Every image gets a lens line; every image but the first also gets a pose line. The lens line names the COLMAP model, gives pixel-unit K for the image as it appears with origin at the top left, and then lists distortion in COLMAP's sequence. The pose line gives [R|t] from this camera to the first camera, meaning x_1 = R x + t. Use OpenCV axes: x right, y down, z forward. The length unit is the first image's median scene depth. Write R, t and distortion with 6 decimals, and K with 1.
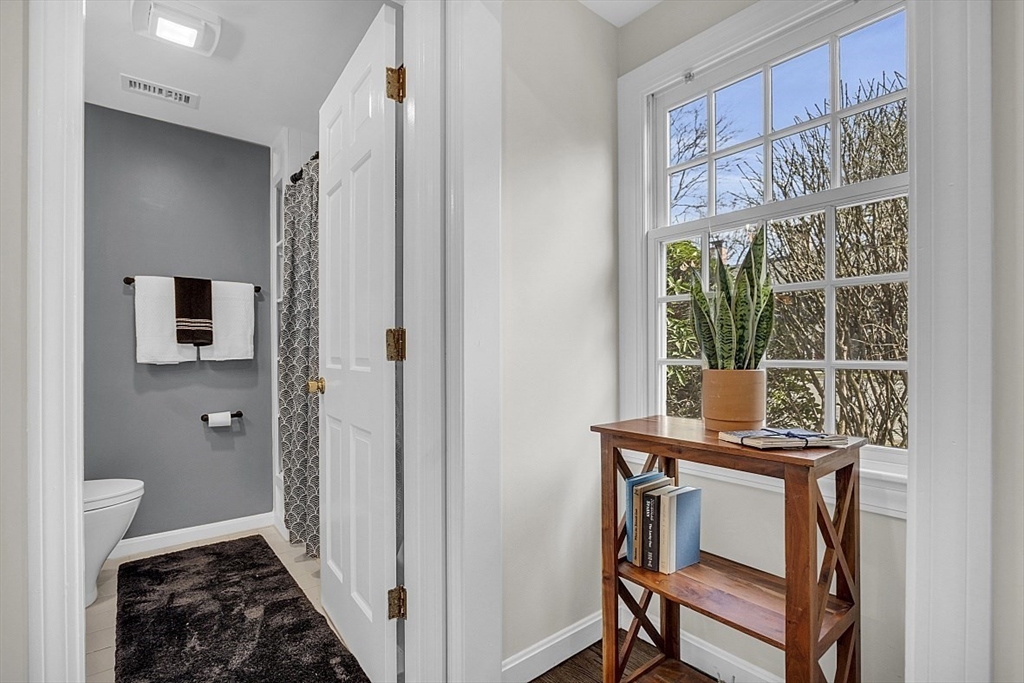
lens RADIAL K [[466.4, 0, 477.5], [0, 466.4, 348.2], [0, 0, 1]] dist [-0.014522, 0.000348]
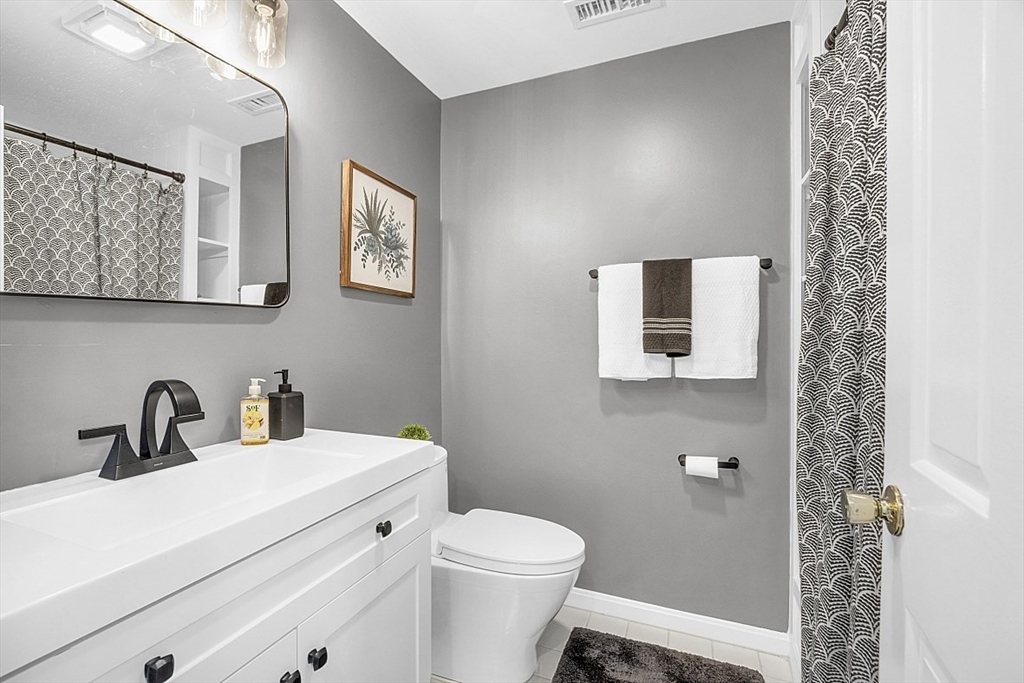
lens RADIAL K [[466.4, 0, 477.5], [0, 466.4, 348.2], [0, 0, 1]] dist [-0.014522, 0.000348]
pose [[0.484078, 0.018166, -0.874836, -0.135841], [0.006115, 0.999690, 0.024143, -0.036465], [0.875004, -0.017037, 0.483817, 0.411714]]
